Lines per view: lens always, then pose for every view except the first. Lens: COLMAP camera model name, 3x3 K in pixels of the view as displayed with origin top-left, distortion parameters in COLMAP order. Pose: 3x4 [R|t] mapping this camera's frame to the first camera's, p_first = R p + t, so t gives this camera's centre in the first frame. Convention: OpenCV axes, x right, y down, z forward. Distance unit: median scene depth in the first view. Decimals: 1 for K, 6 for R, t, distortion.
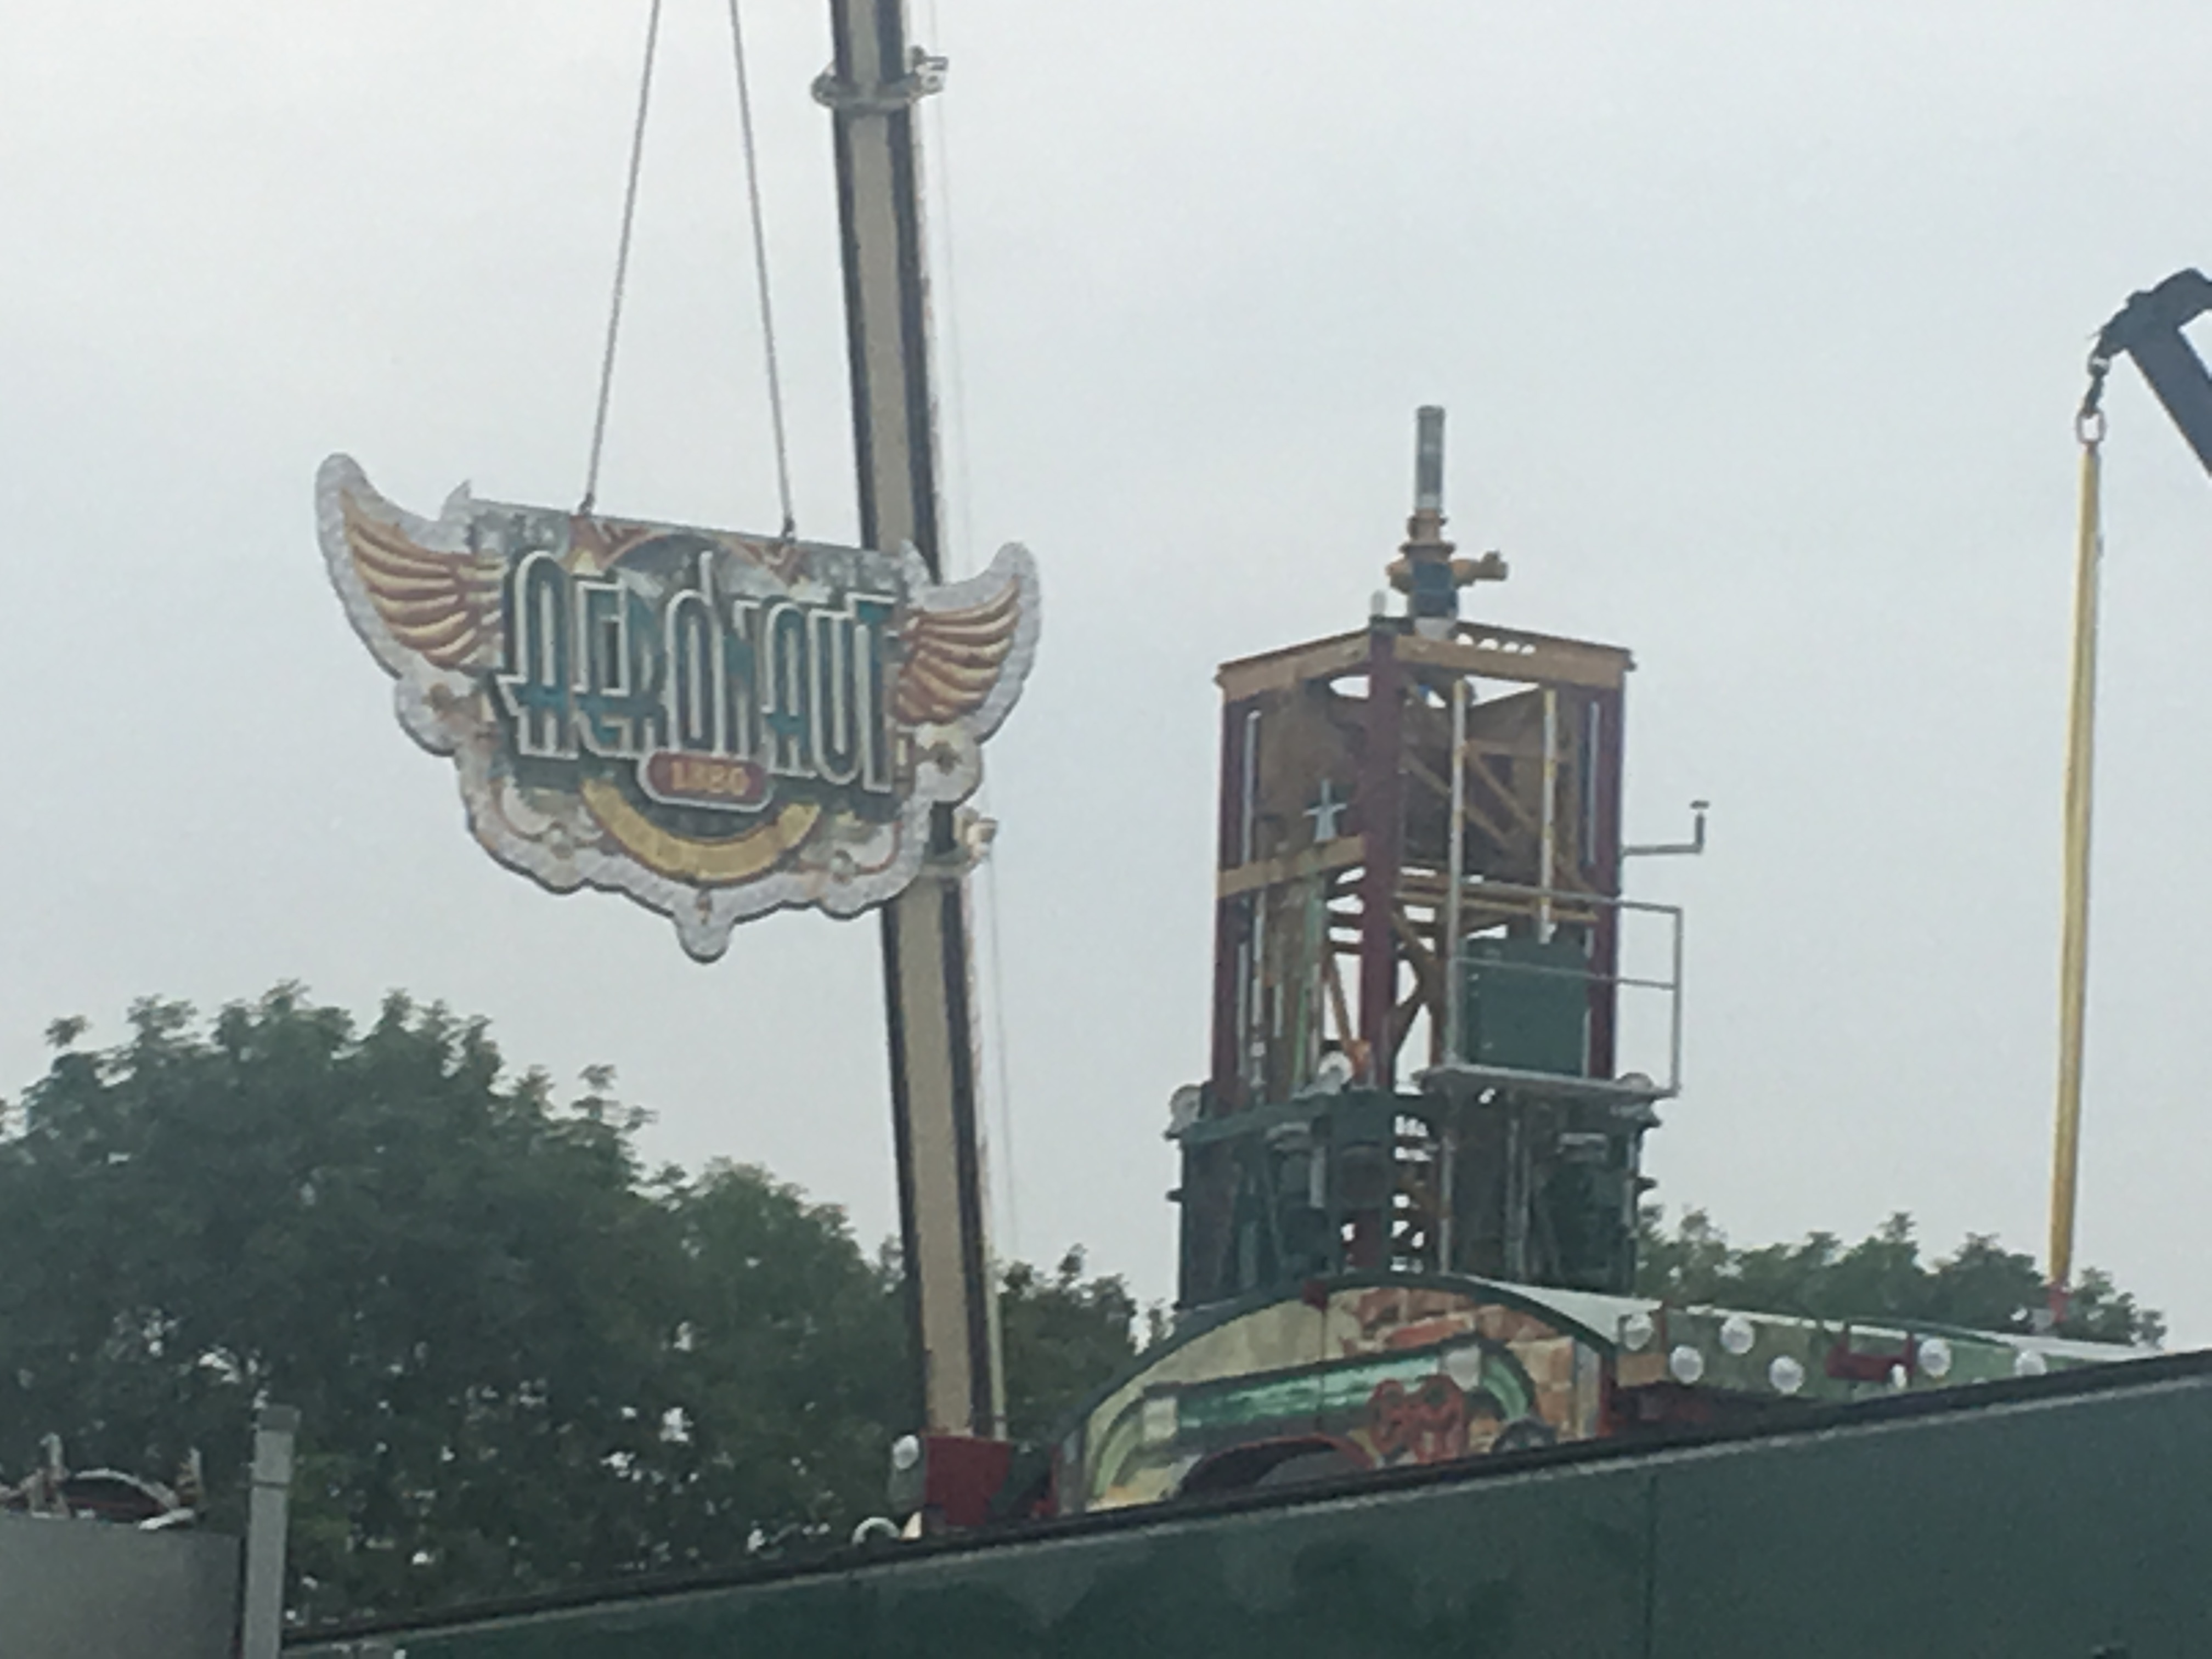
lens RADIAL K [[9412.8, 0, 1106.0], [0, 9412.8, 829.5], [0, 0, 1]] dist [-0.167206, -0.717527]
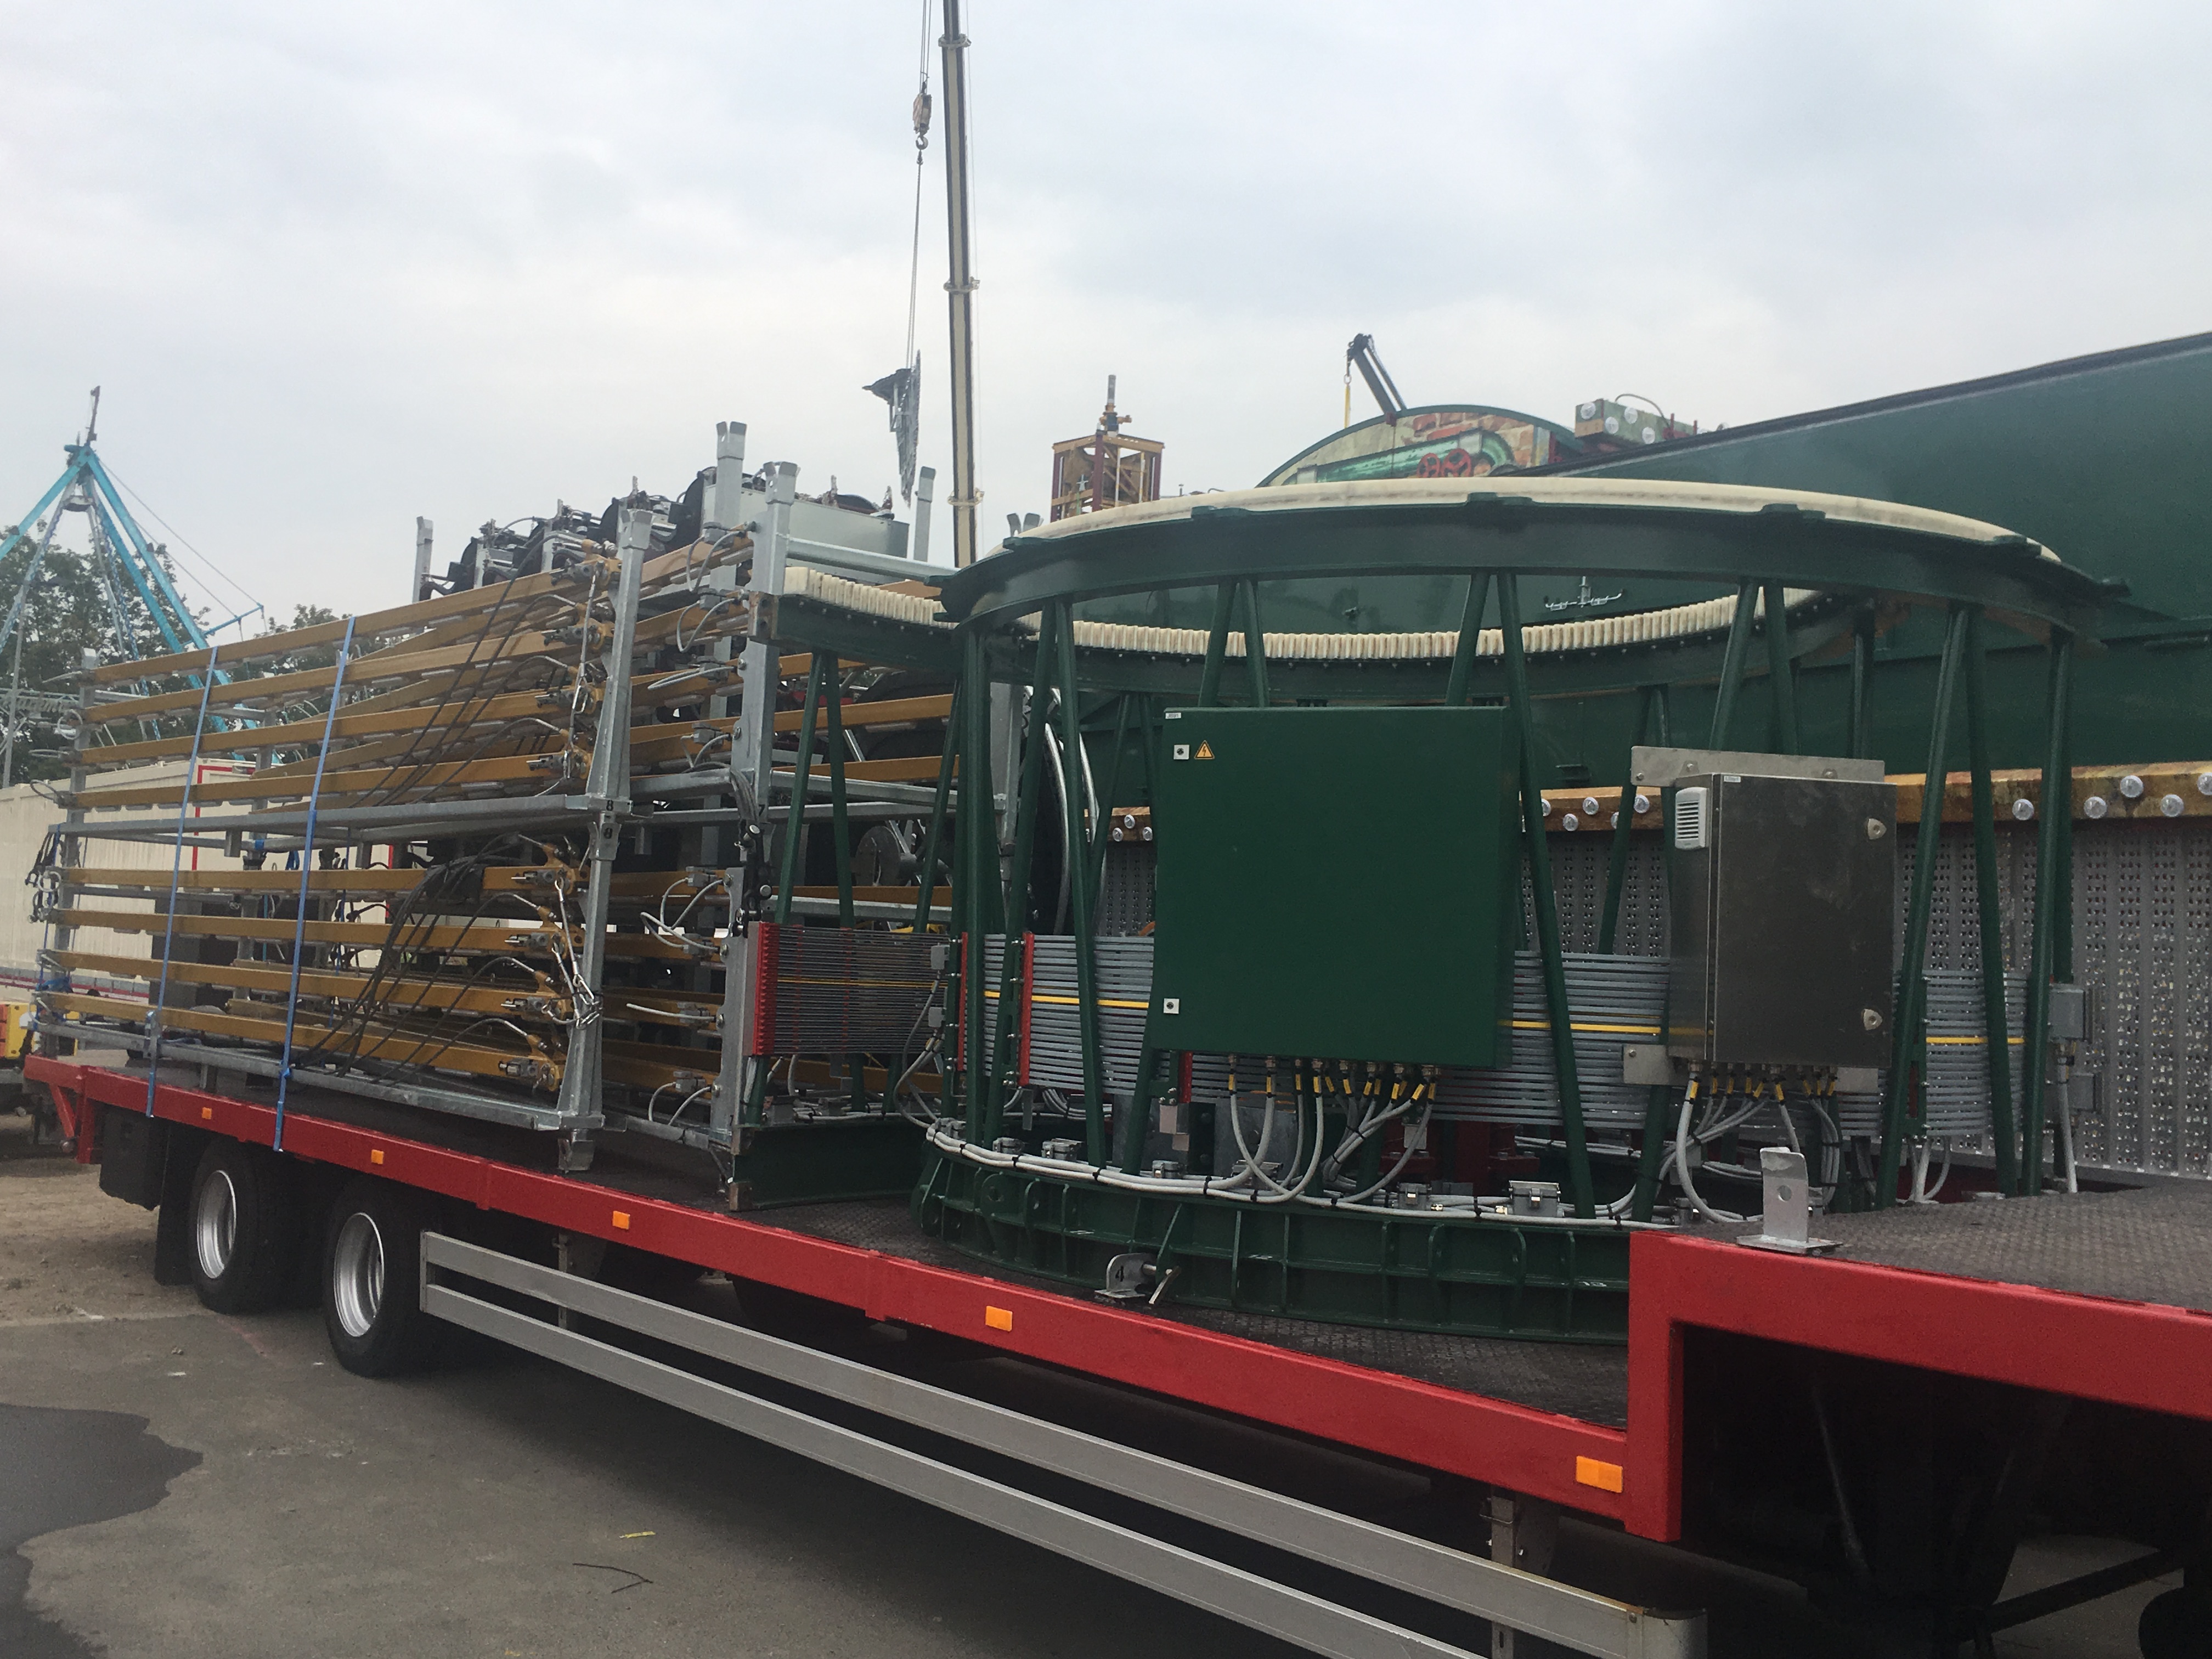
lens RADIAL K [[2116.9, 0, 1106.0], [0, 2116.9, 829.5], [0, 0, 1]] dist [0.003347, 0.001029]
pose [[0.996888, 0.024242, 0.075010, -0.026908], [-0.033681, 0.991299, 0.127250, 0.027304], [-0.071272, -0.129380, 0.989030, 0.152275]]
